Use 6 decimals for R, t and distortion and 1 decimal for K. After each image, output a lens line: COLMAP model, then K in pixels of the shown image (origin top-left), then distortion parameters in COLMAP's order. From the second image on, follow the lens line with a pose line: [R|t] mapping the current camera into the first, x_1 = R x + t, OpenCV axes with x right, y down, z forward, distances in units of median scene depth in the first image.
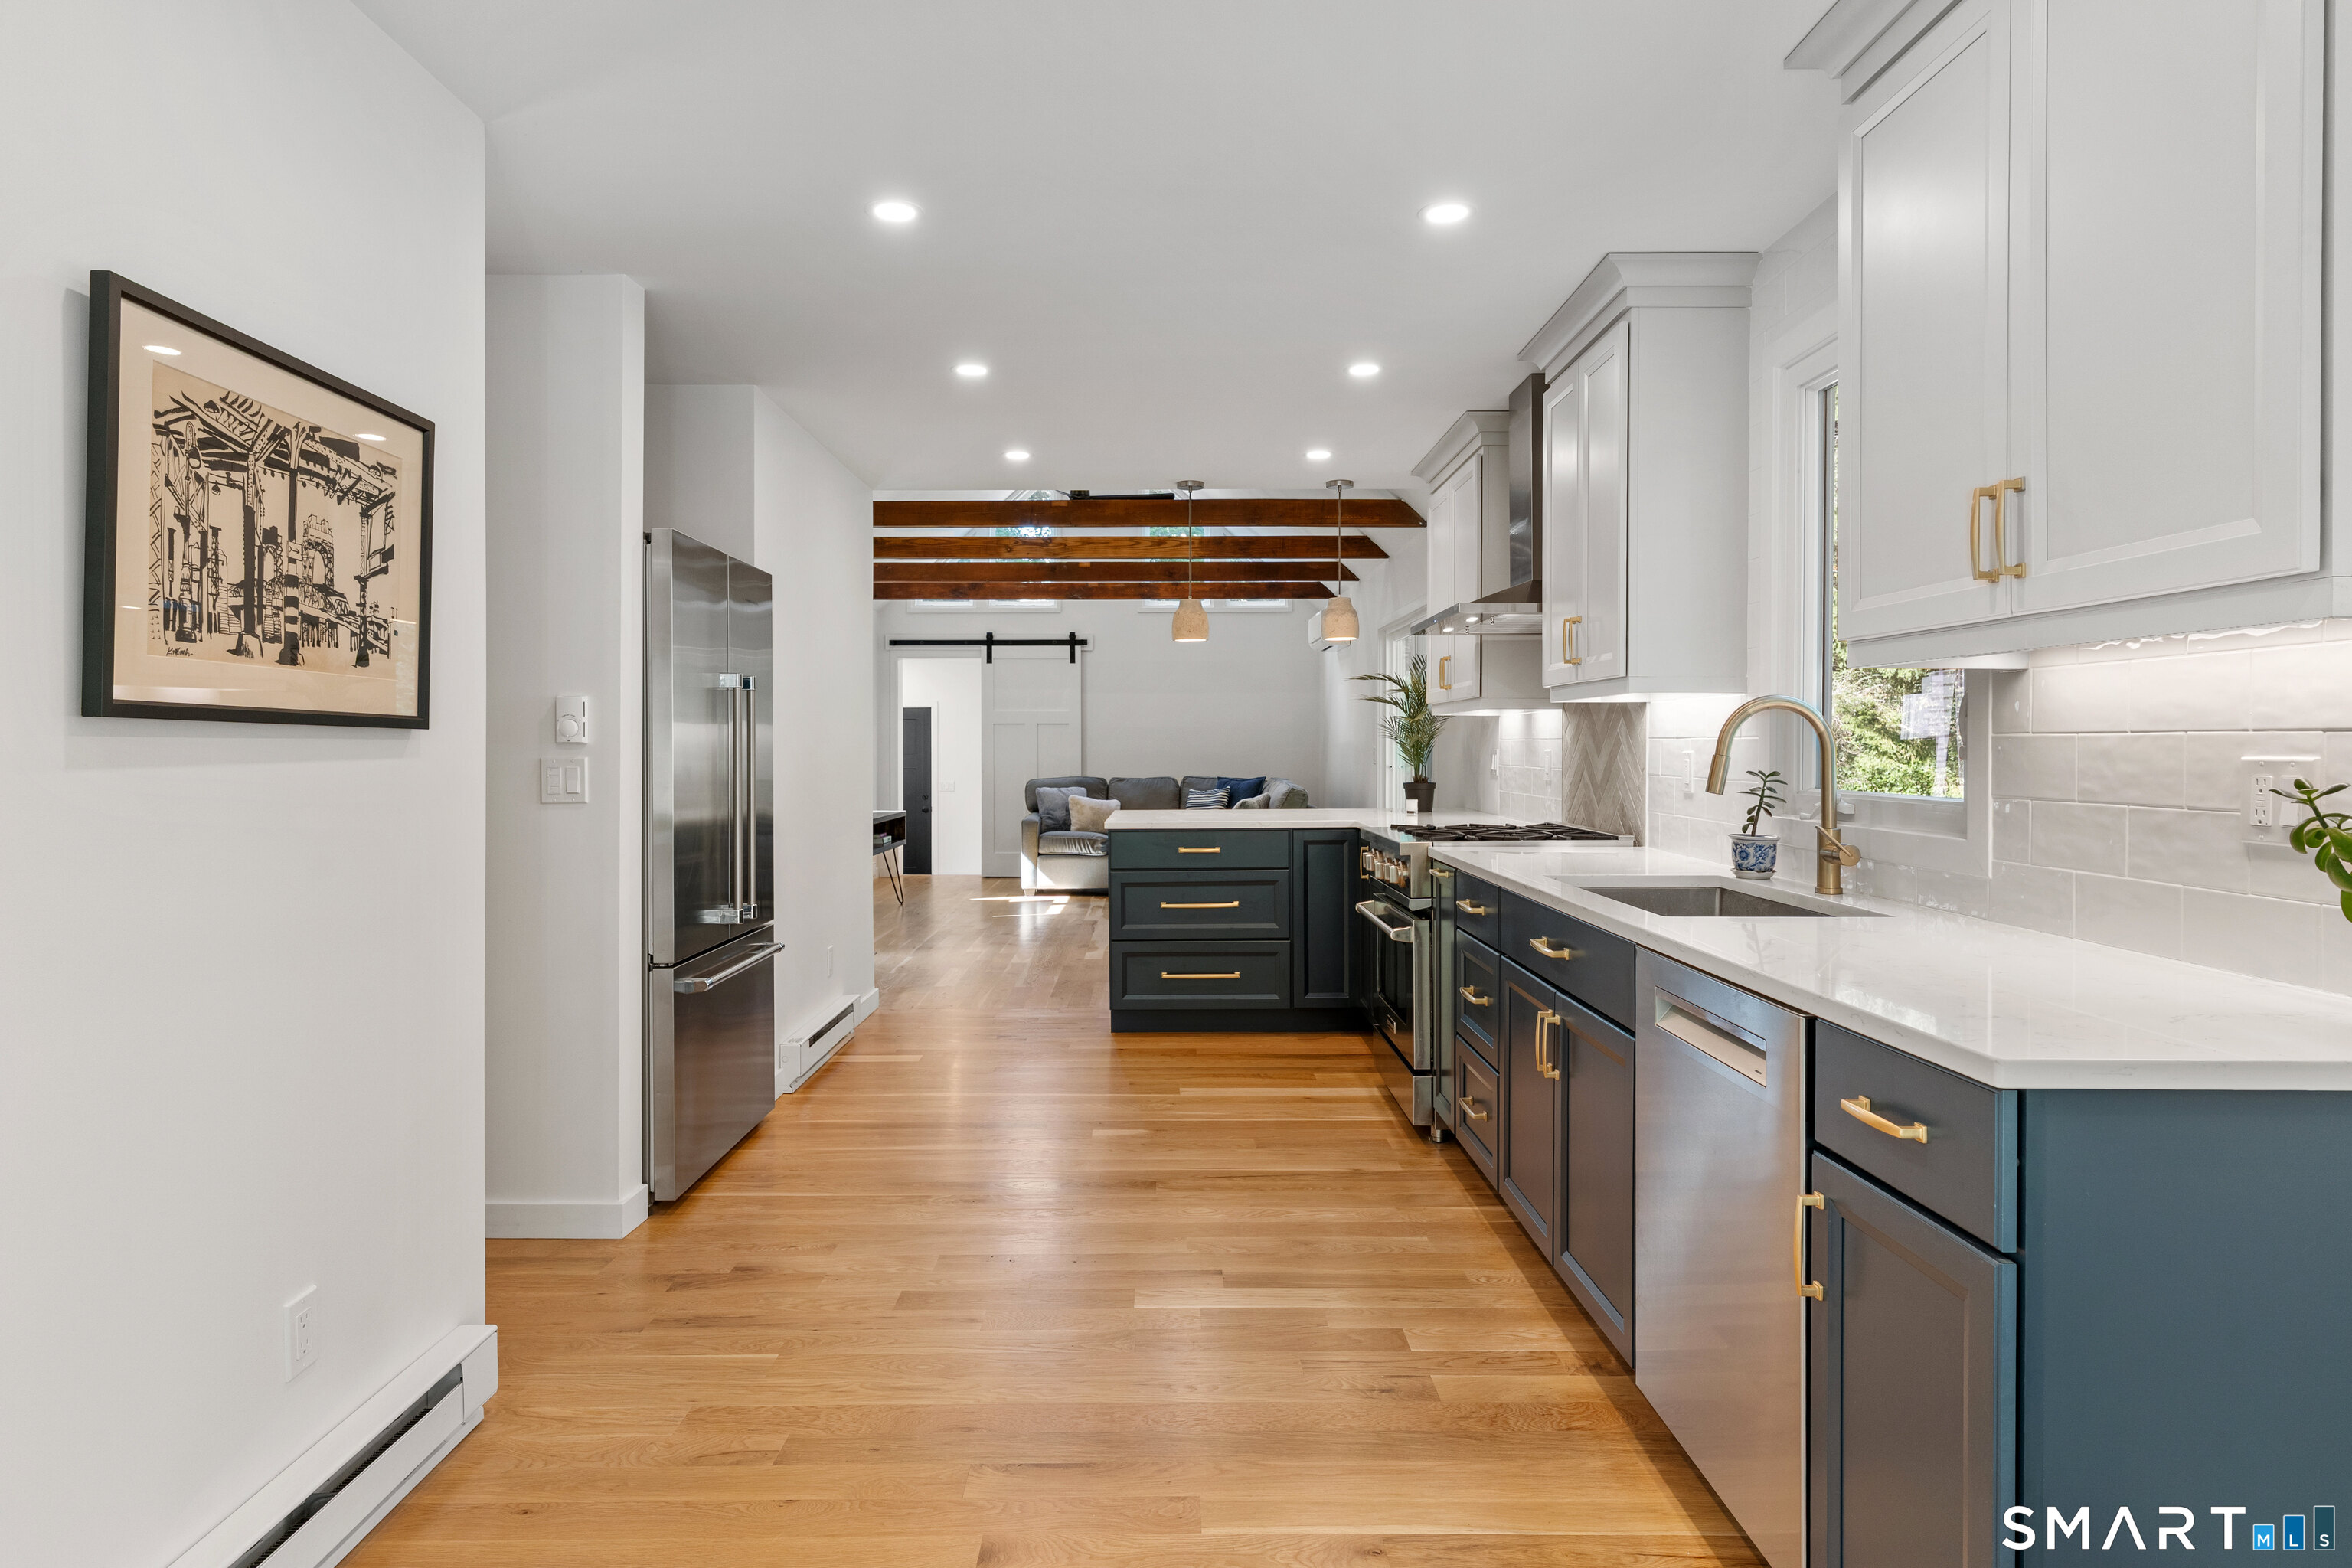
lens RADIAL K [[1313.2, 0, 1162.0], [0, 1313.2, 752.8], [0, 0, 1]] dist [0.000915, 0.000554]
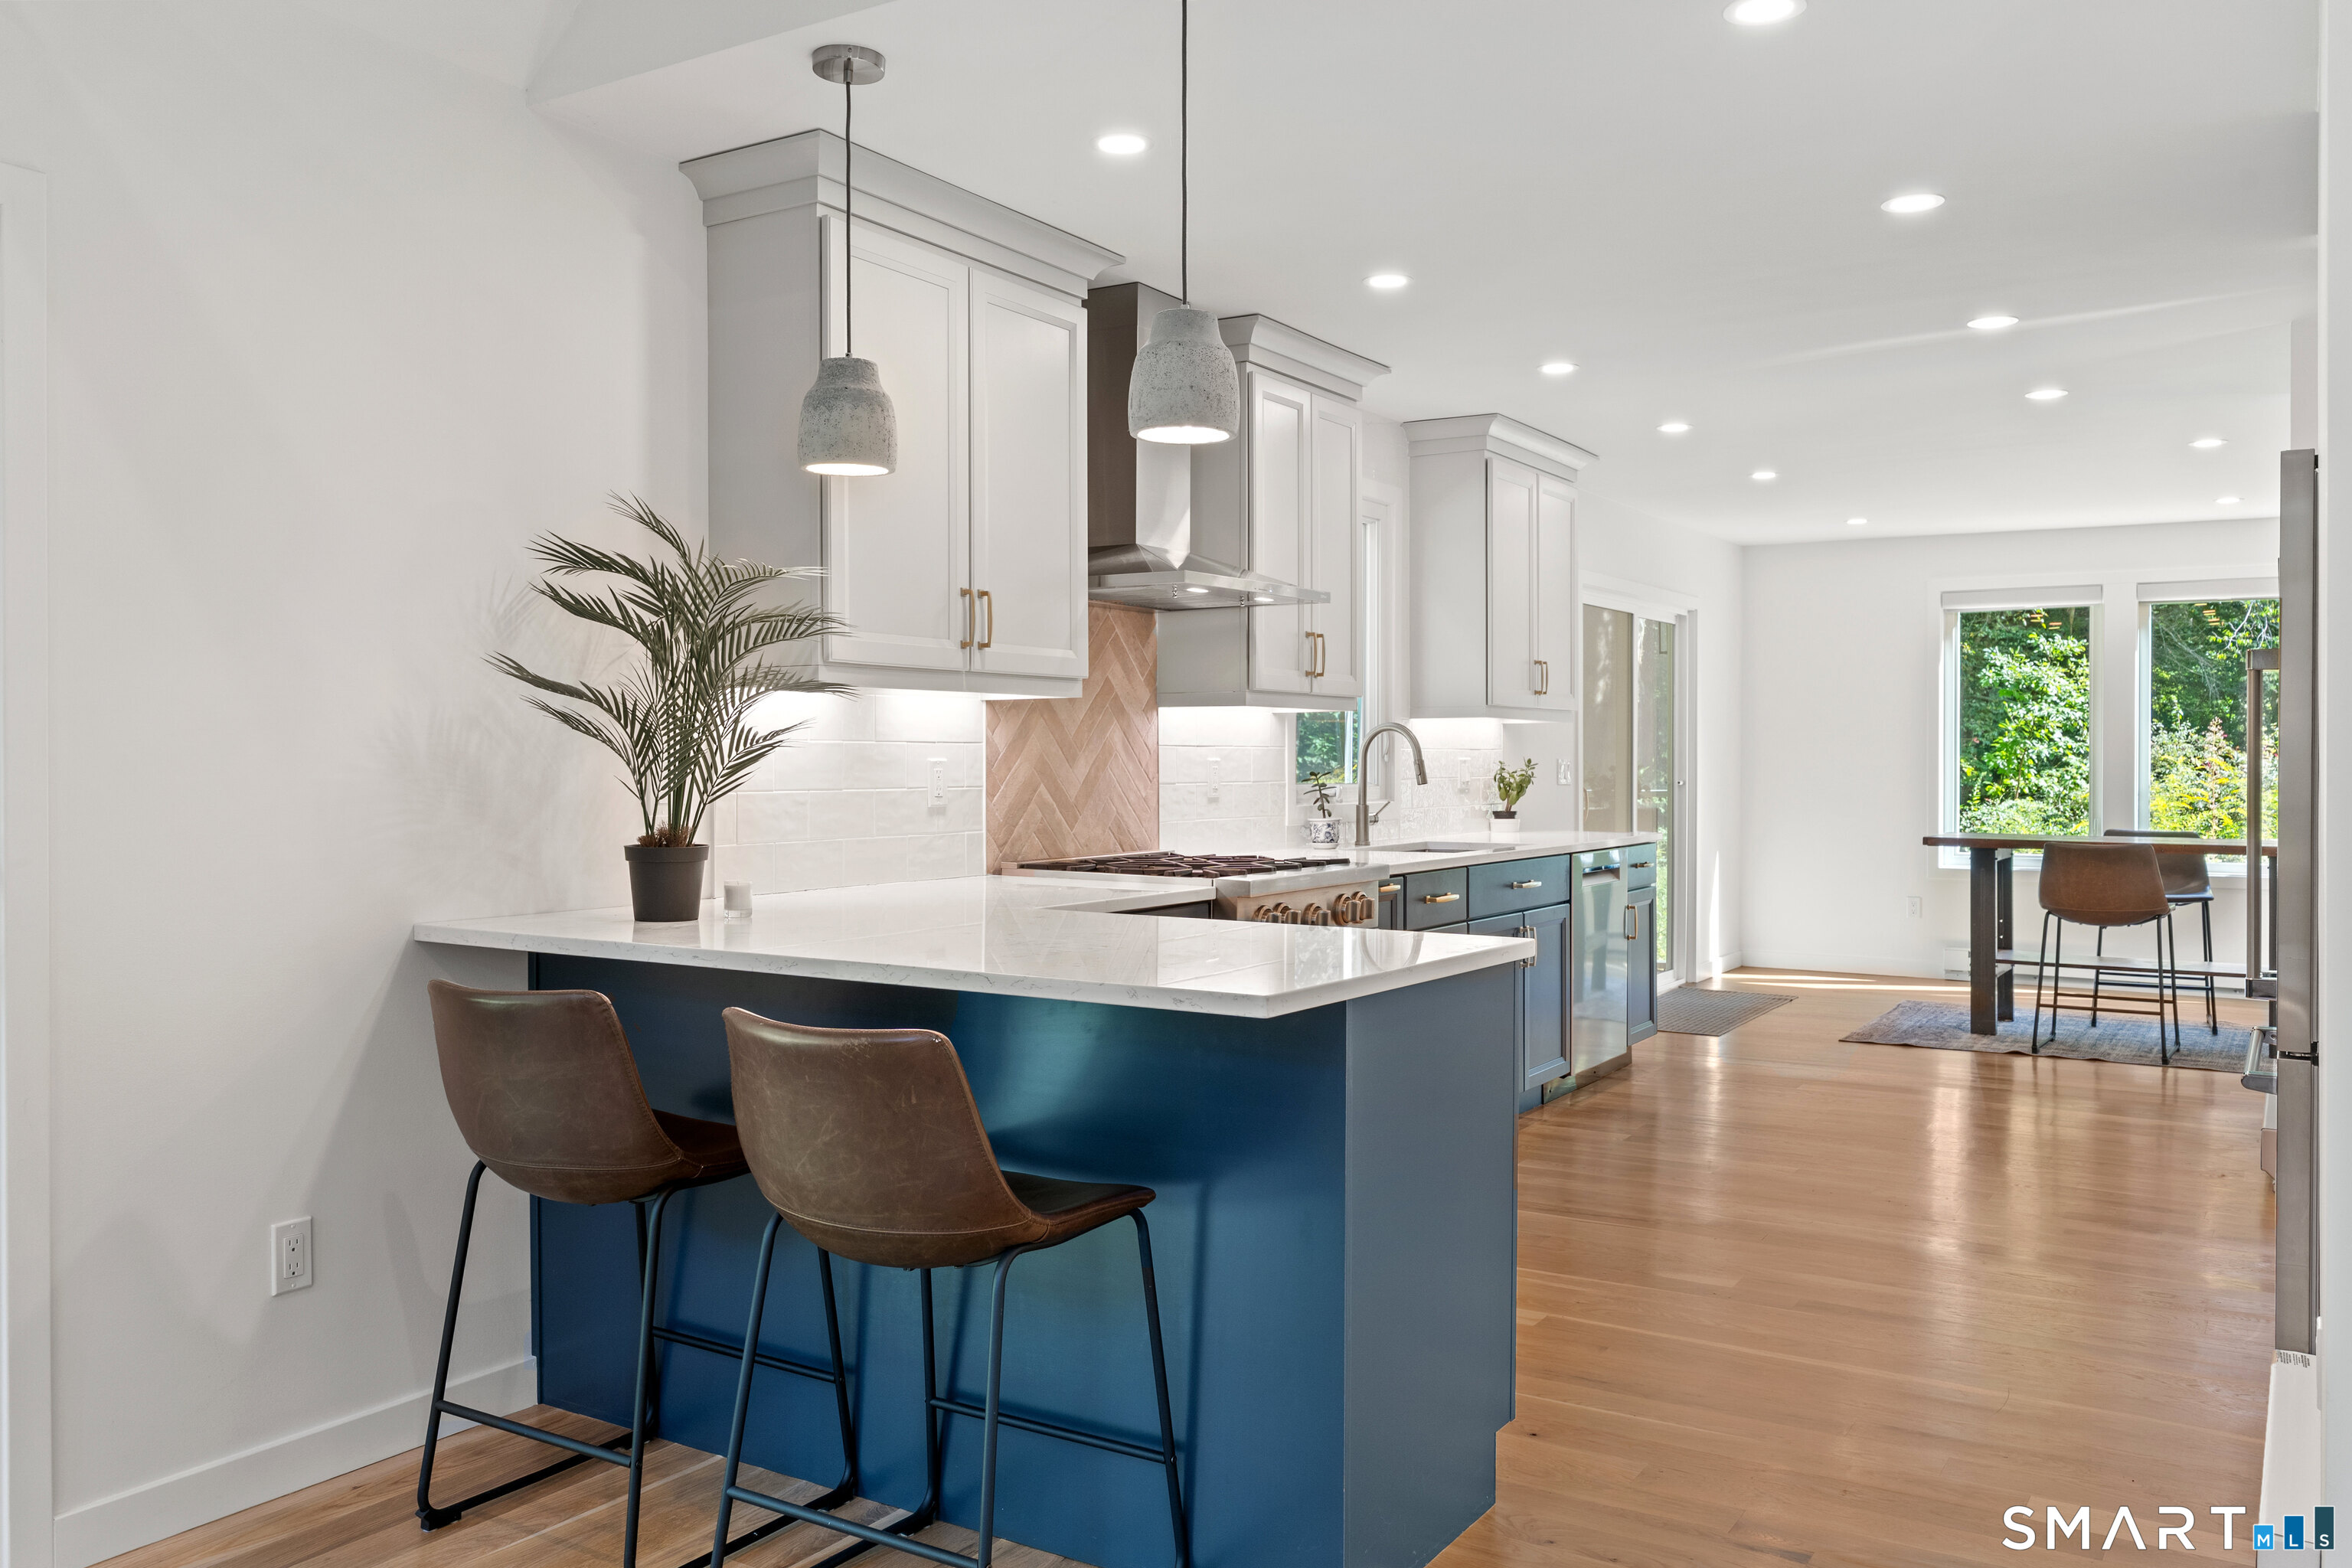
lens RADIAL K [[1841.0, 0, 1134.9], [0, 1841.0, 762.9], [0, 0, 1]] dist [-0.004171, -0.001684]
pose [[-0.840817, -0.001046, 0.541318, -0.396099], [0.003917, 0.999960, 0.008017, -0.010429], [-0.541305, 0.008861, -0.840780, 2.493996]]
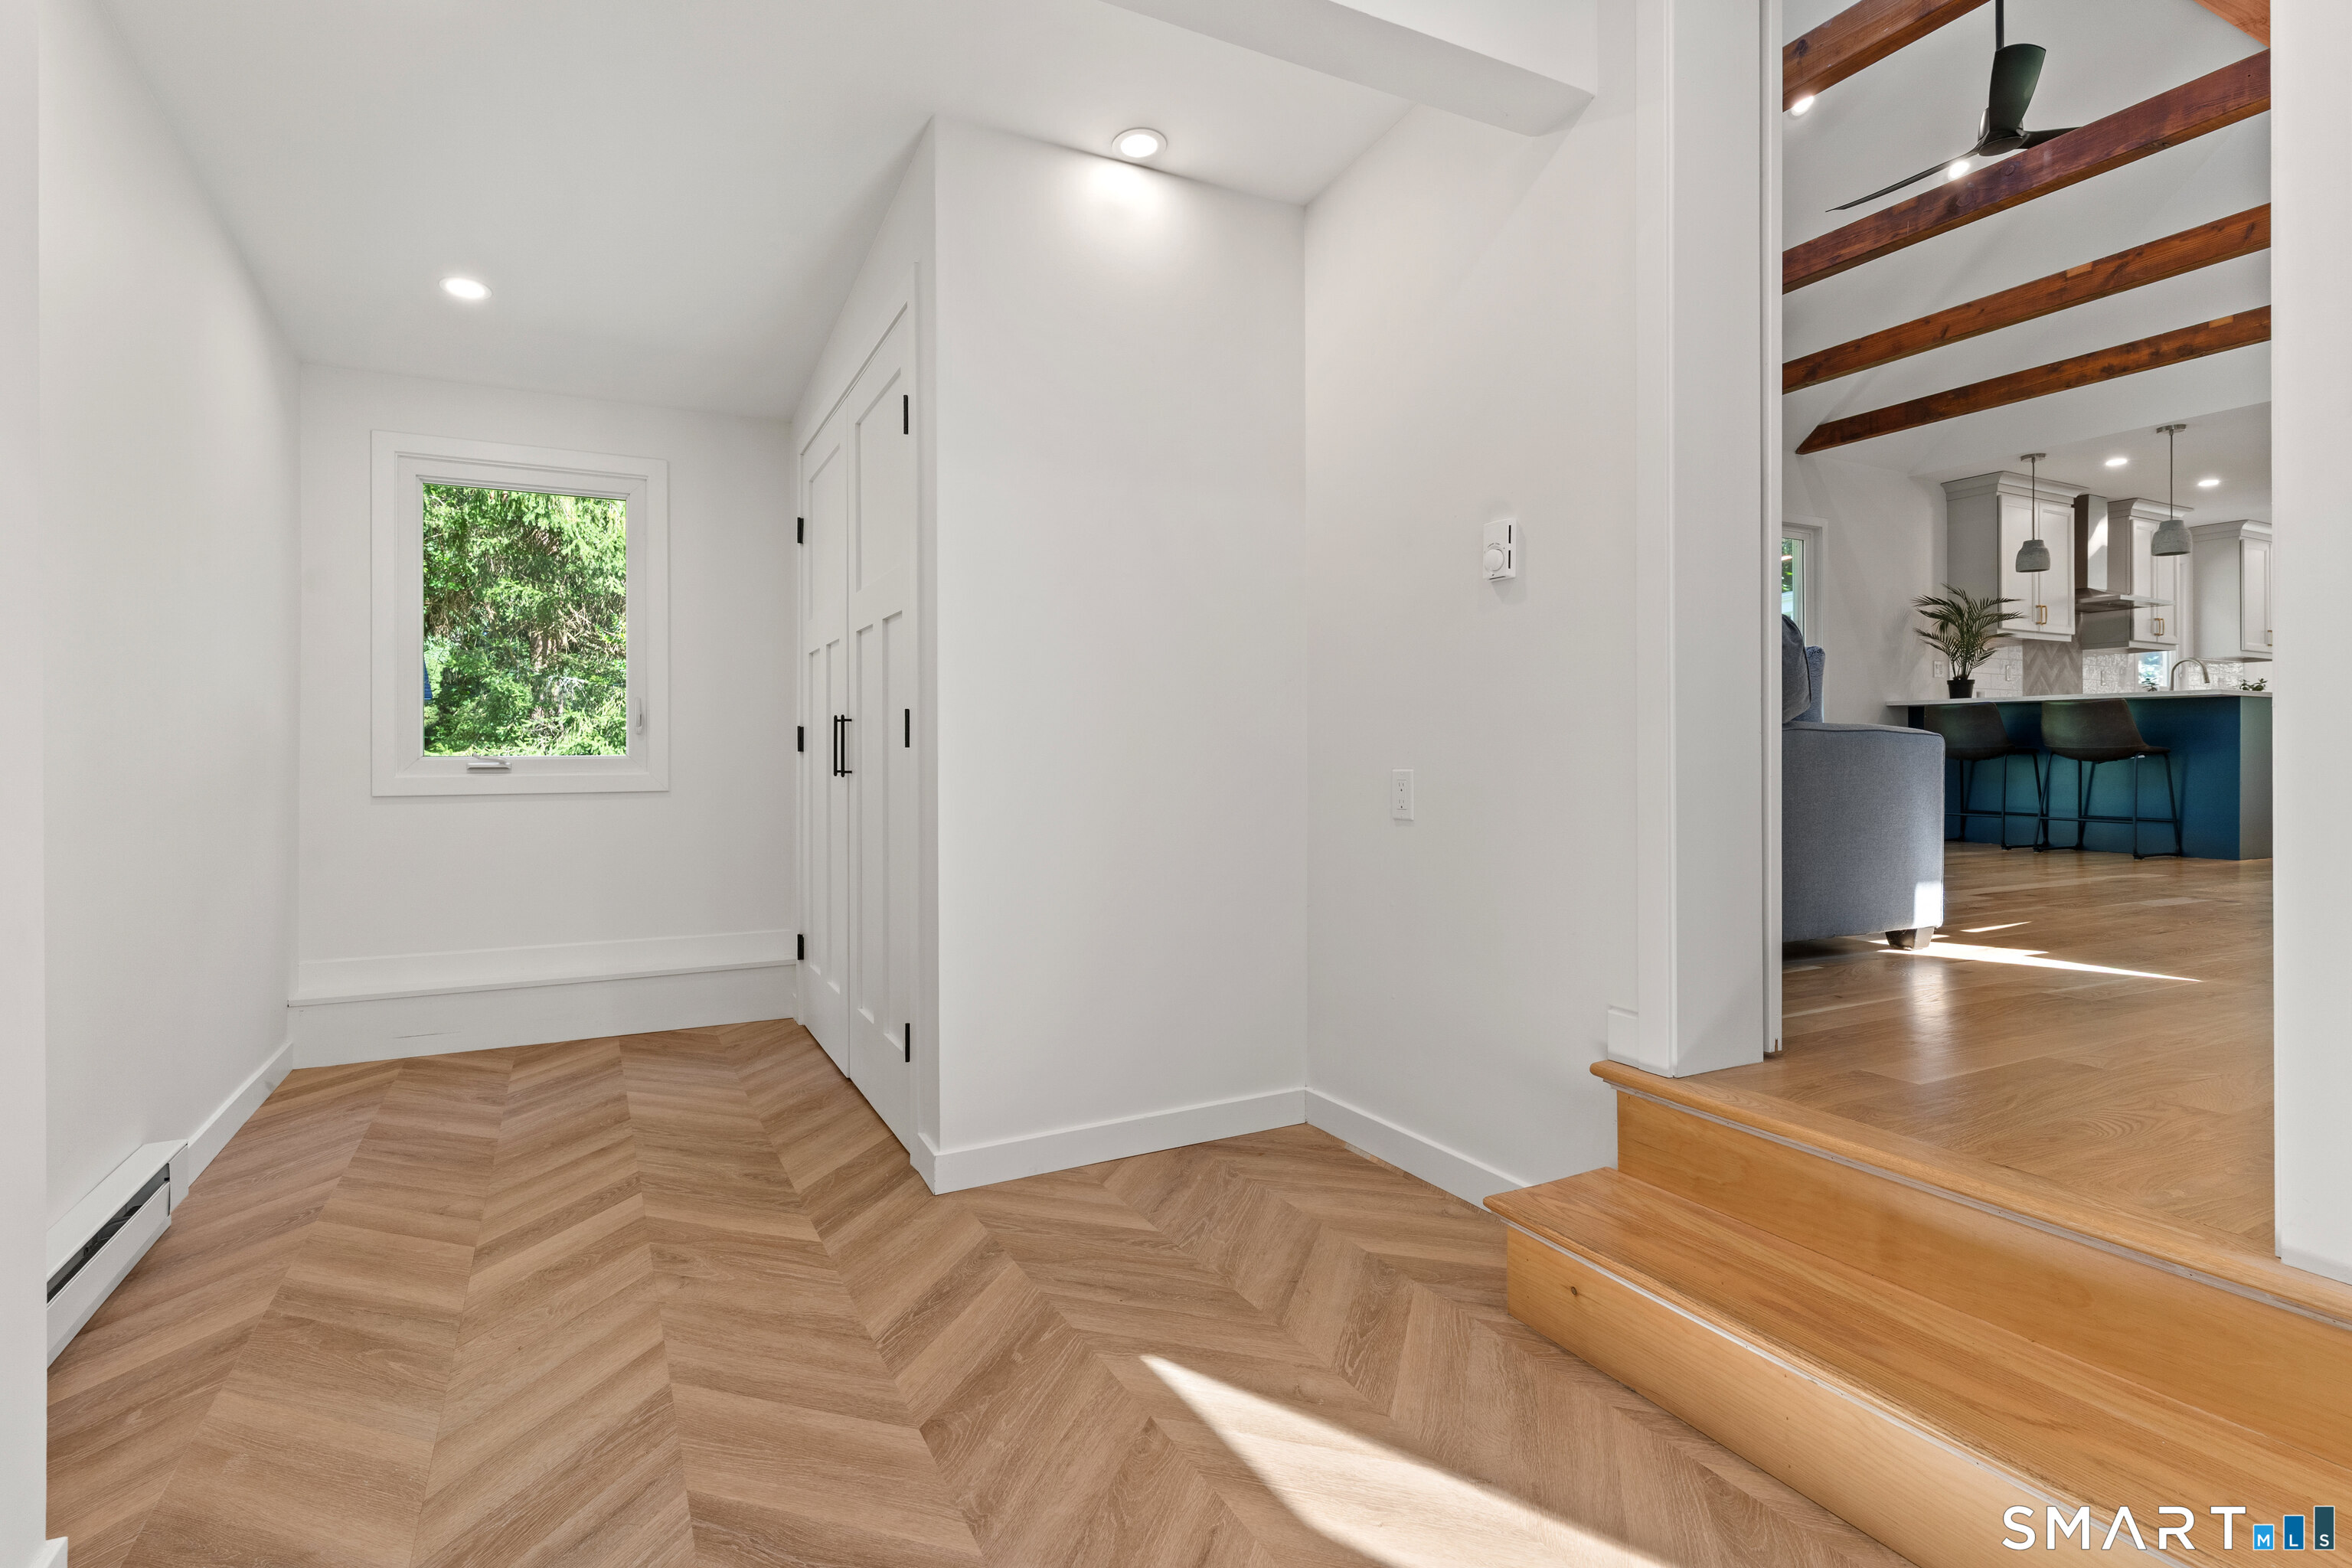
lens RADIAL K [[1131.2, 0, 1161.1], [0, 1131.2, 765.6], [0, 0, 1]] dist [-0.001710, -0.000257]
pose [[-0.450754, -0.003435, 0.892642, -0.893929], [0.009962, 0.999911, 0.008878, 0.170740], [-0.892593, 0.012894, -0.450680, 4.153125]]
